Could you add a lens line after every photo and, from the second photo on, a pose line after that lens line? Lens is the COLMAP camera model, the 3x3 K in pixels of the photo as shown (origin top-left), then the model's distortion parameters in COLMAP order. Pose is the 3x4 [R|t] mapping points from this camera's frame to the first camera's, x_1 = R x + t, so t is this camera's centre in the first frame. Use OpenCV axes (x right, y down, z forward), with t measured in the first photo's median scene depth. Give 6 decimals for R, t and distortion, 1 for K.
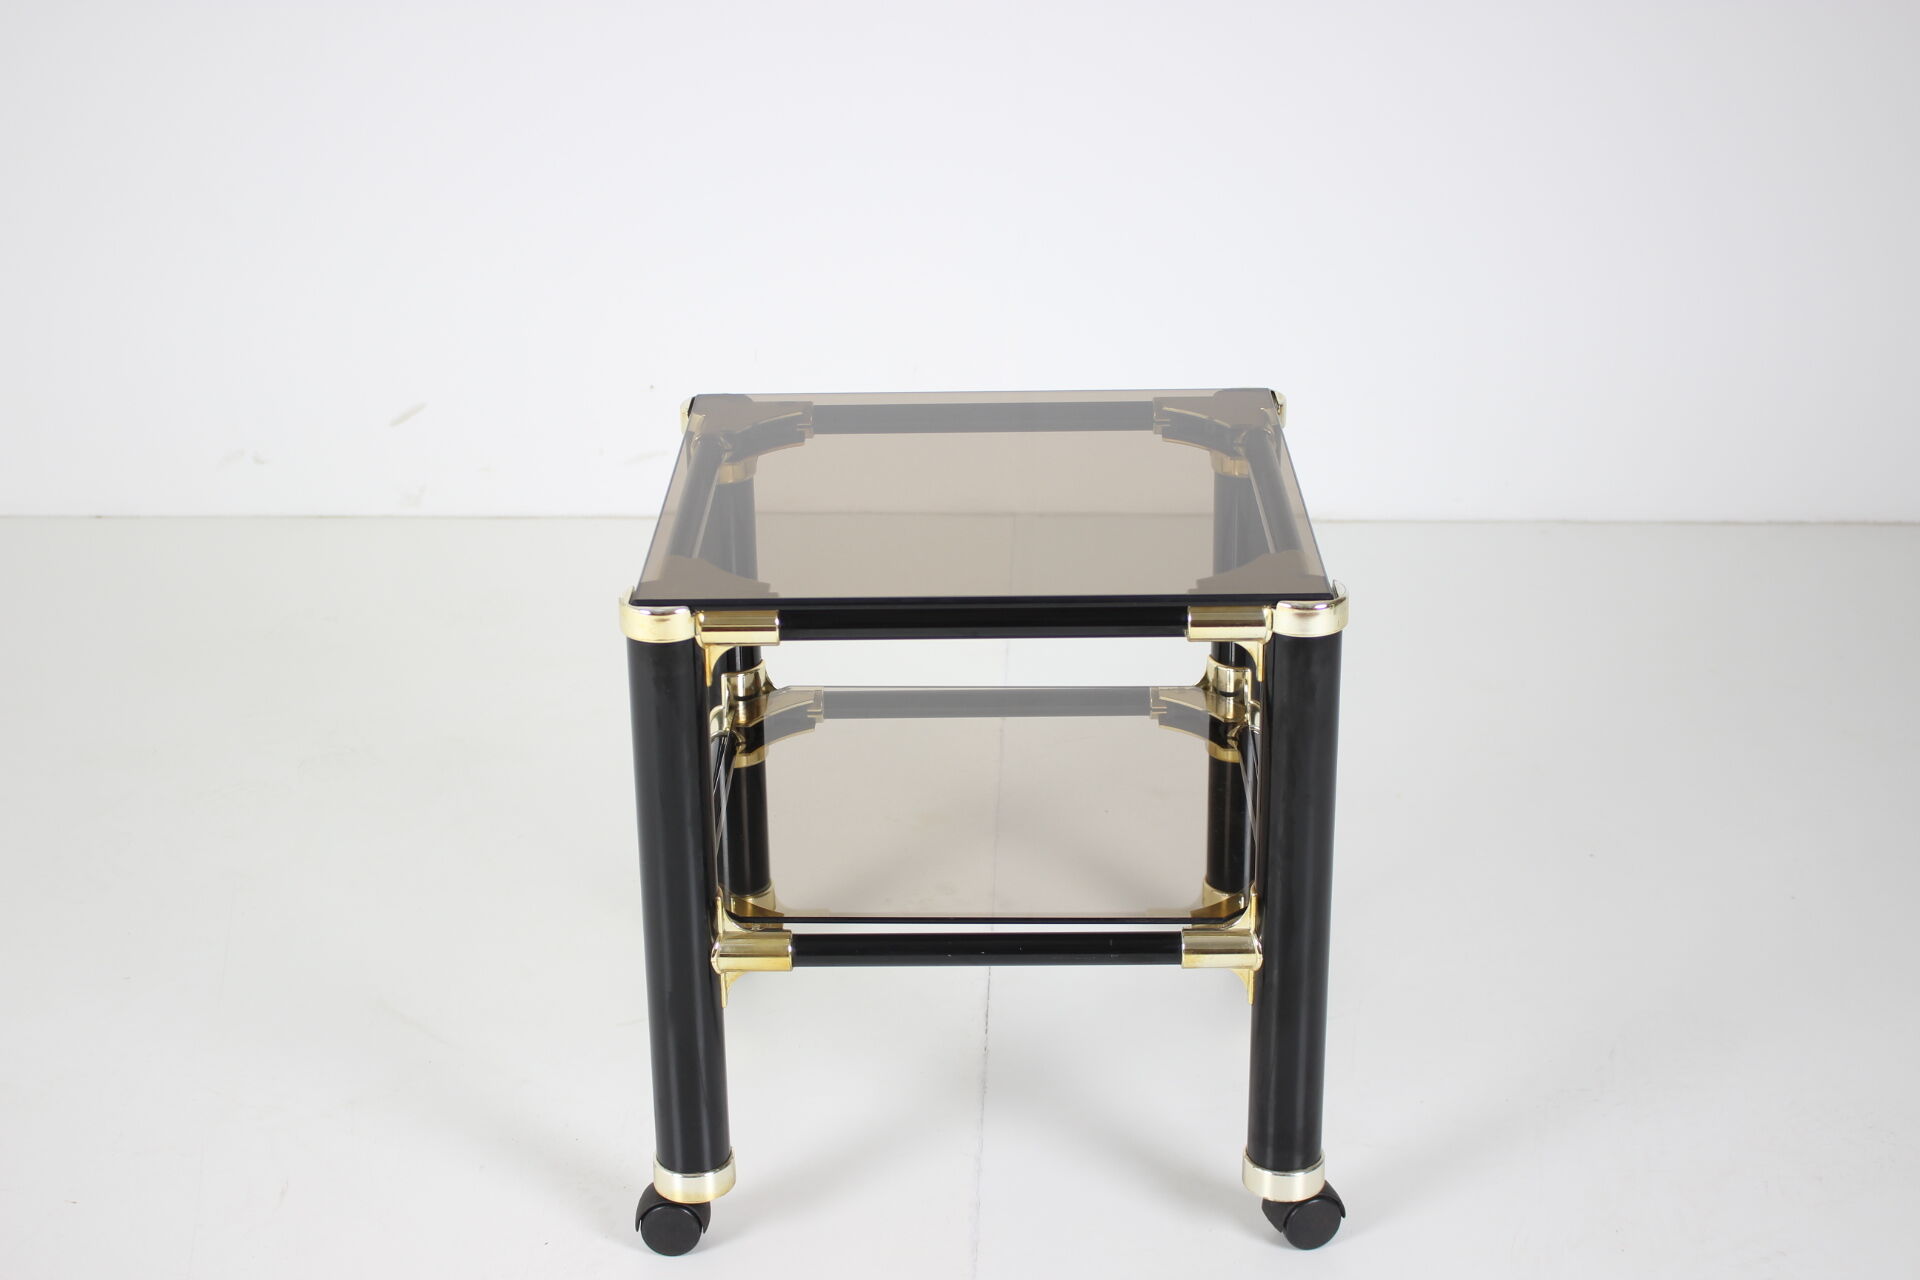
lens RADIAL K [[2935.7, 0, 960.0], [0, 2935.7, 640.0], [0, 0, 1]] dist [0.016653, 0.010170]
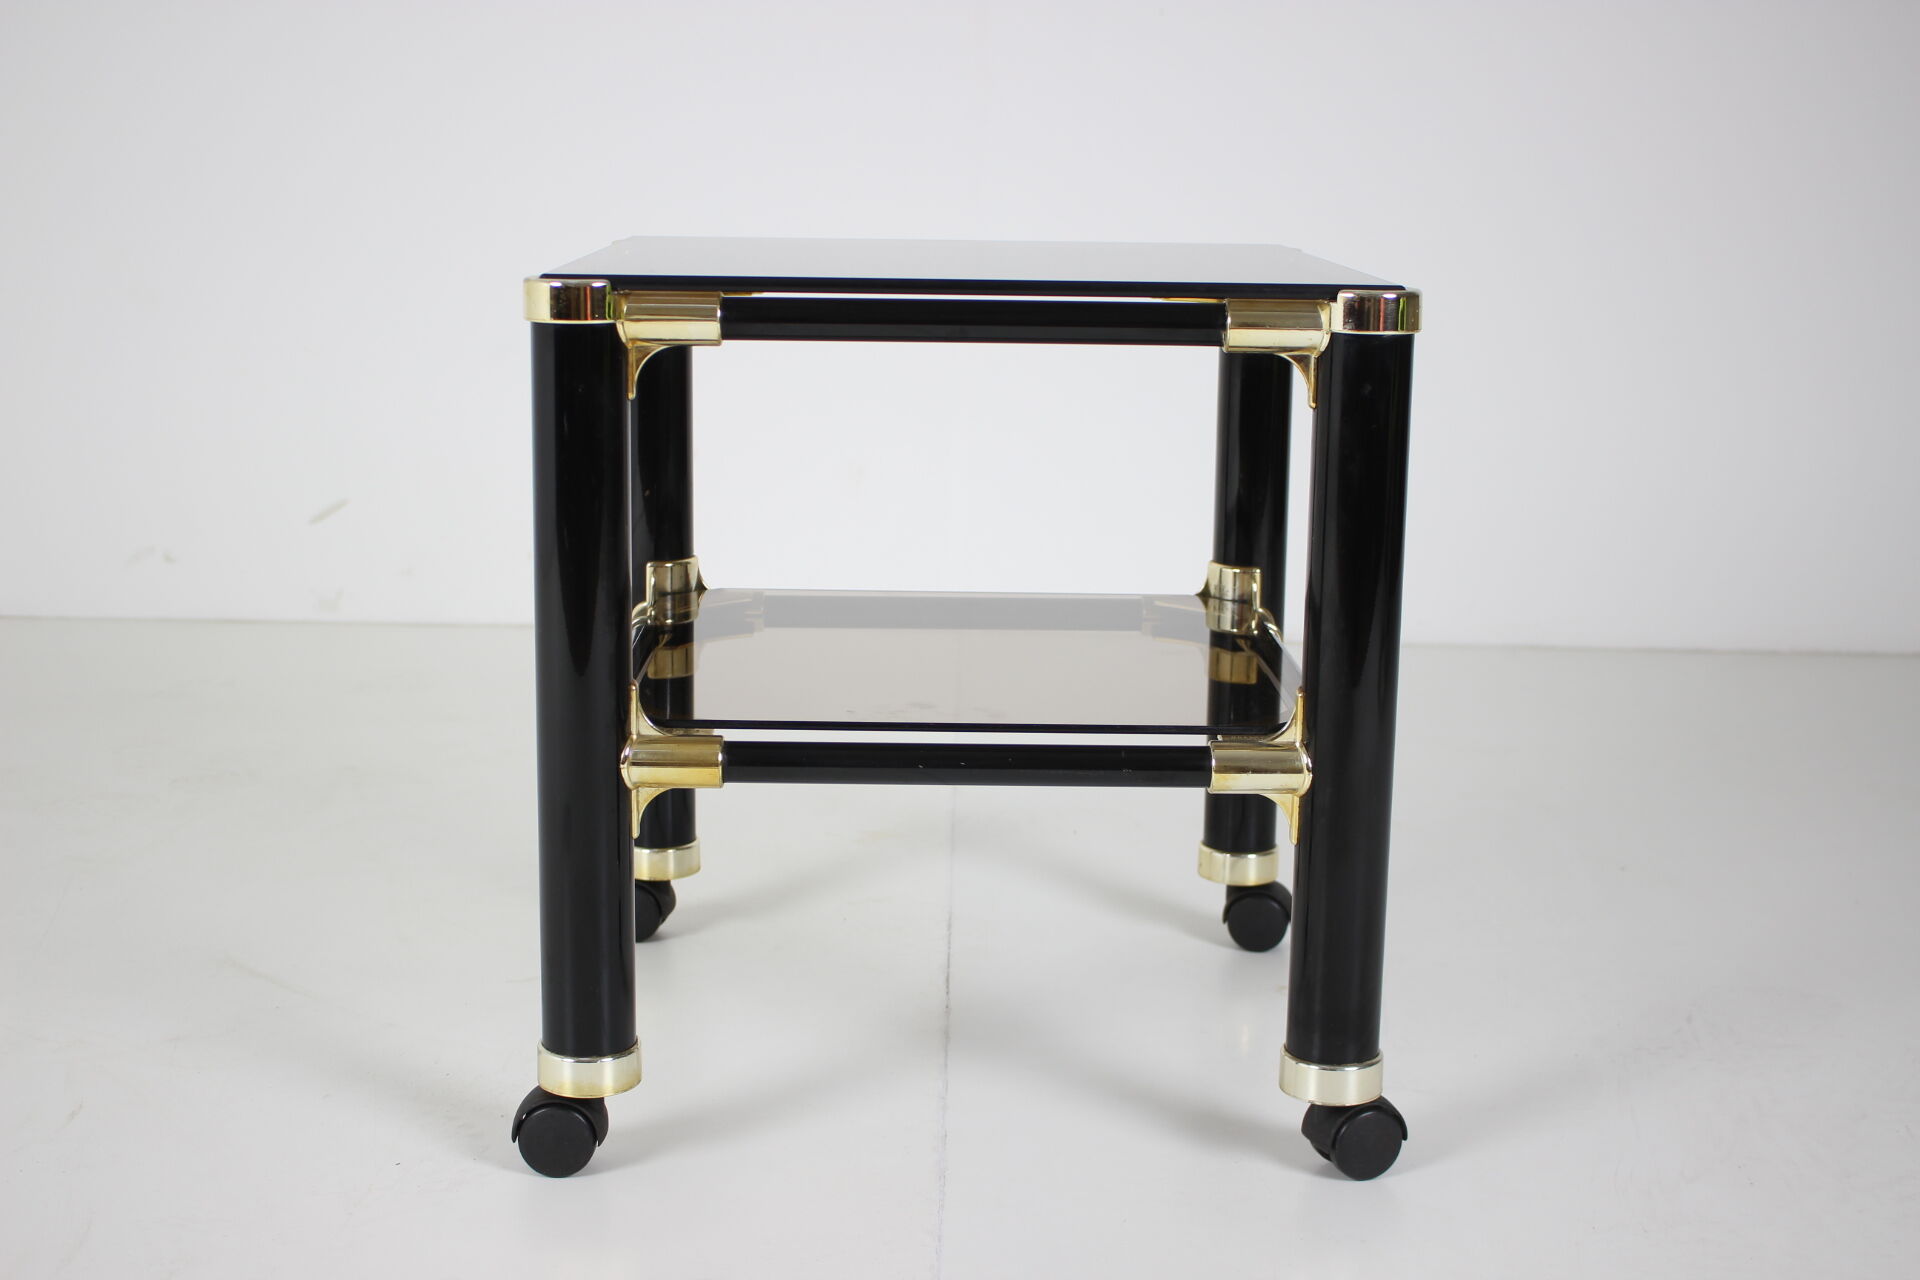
lens RADIAL K [[2590.2, 0, 960.0], [0, 2590.2, 640.0], [0, 0, 1]] dist [-0.022249, 0.019066]
pose [[0.999224, 0.020904, 0.033391, -0.016346], [-0.014392, 0.982718, -0.184547, 0.194729], [-0.036671, 0.183923, 0.982256, 0.289605]]
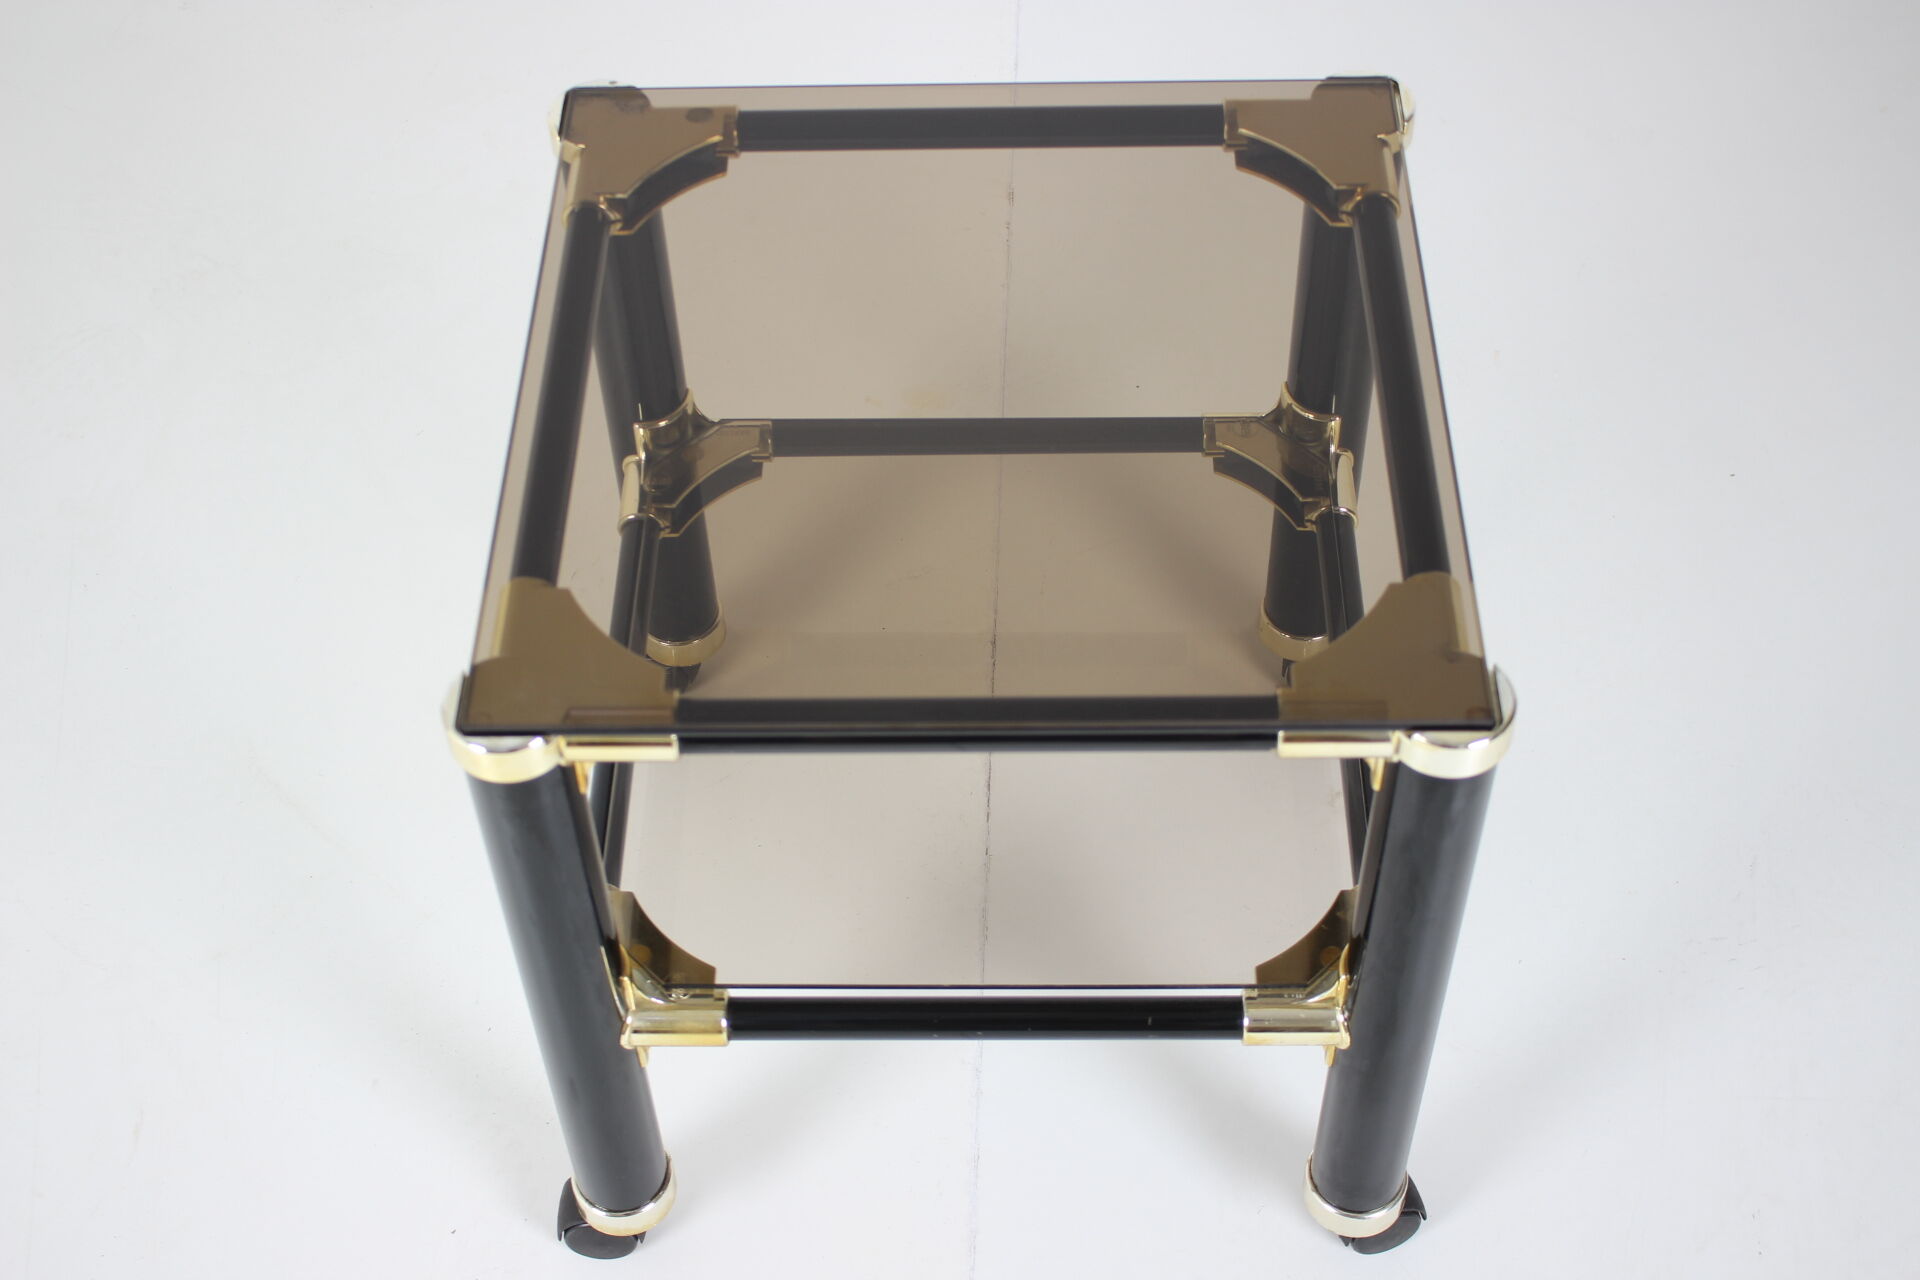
lens RADIAL K [[2590.2, 0, 960.0], [0, 2590.2, 640.0], [0, 0, 1]] dist [-0.022249, 0.019066]
pose [[0.999953, -0.004655, -0.008509, 0.008572], [0.008054, 0.887339, 0.461048, -0.278549], [0.005404, -0.461095, 0.887334, 0.435730]]
